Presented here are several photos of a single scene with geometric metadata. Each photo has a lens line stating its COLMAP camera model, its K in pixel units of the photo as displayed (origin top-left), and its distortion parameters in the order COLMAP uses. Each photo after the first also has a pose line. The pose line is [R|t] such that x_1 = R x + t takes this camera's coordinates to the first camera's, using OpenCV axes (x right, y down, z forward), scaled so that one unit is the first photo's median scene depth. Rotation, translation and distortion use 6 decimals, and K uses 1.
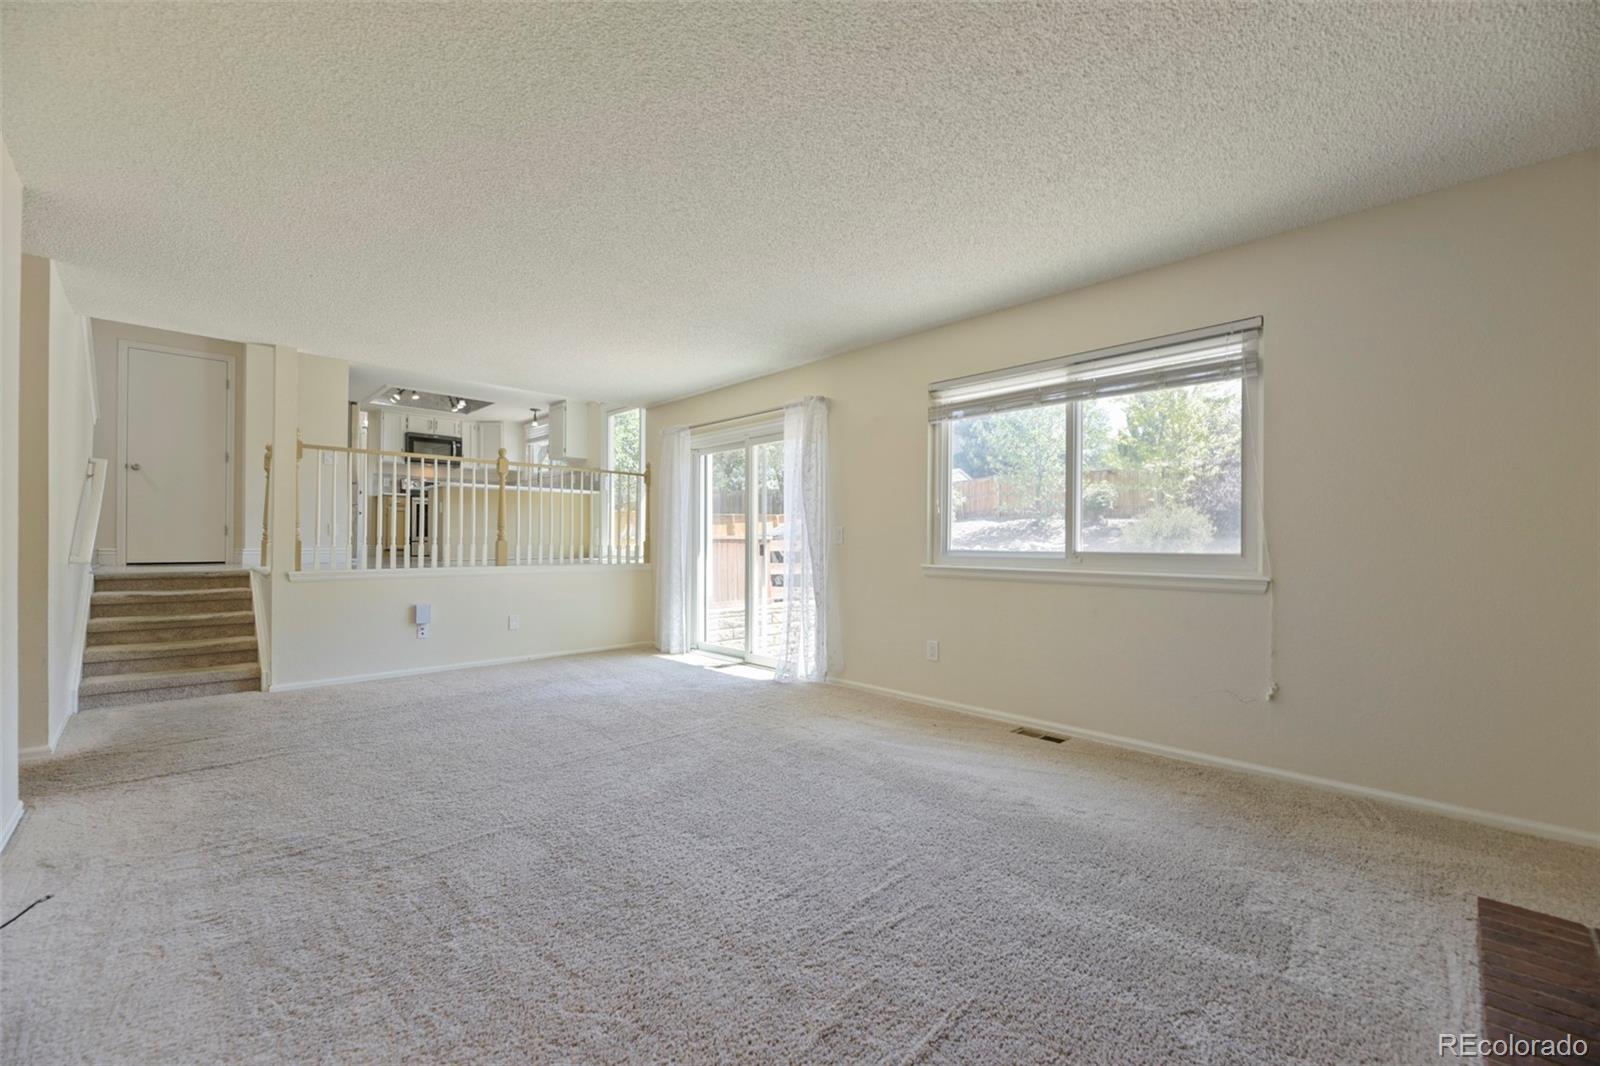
lens RADIAL K [[652.8, 0, 800.6], [0, 652.8, 536.5], [0, 0, 1]] dist [-0.001291, -0.001952]
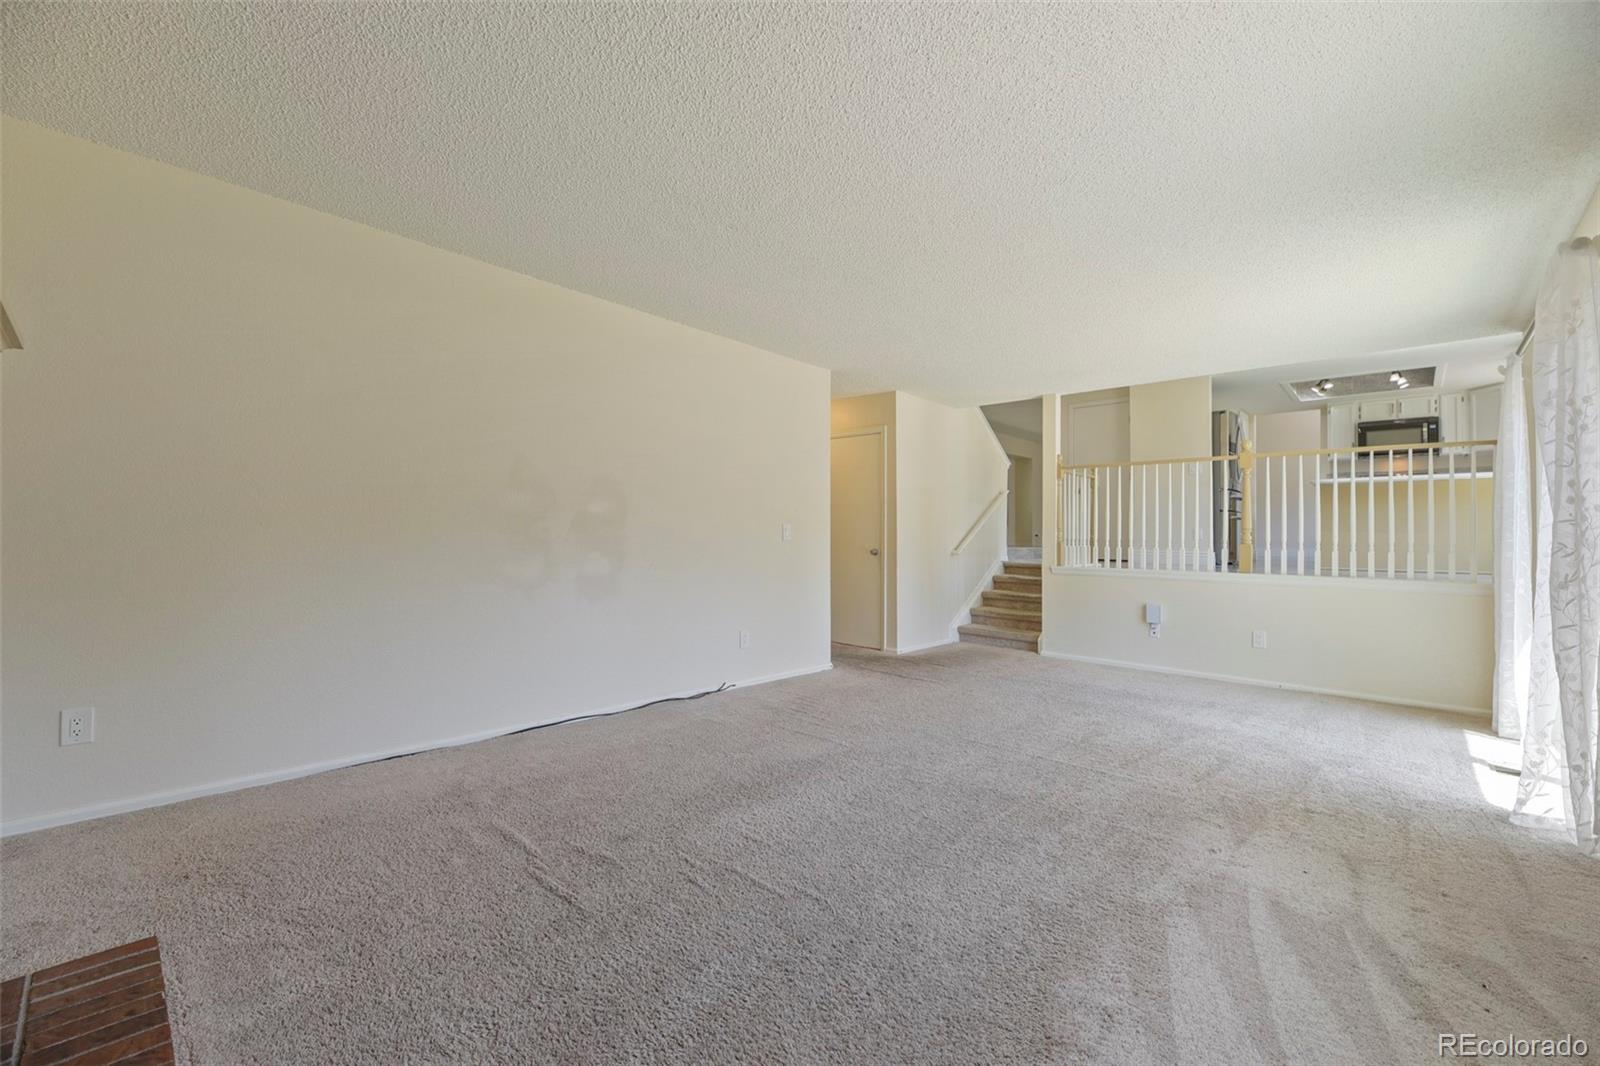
lens RADIAL K [[652.8, 0, 798.7], [0, 652.8, 531.8], [0, 0, 1]] dist [-0.001291, -0.001952]
pose [[0.036009, -0.012272, -0.999276, 0.444432], [-0.007805, 0.999891, -0.012561, 0.005390], [0.999321, 0.008252, 0.035909, 0.399052]]
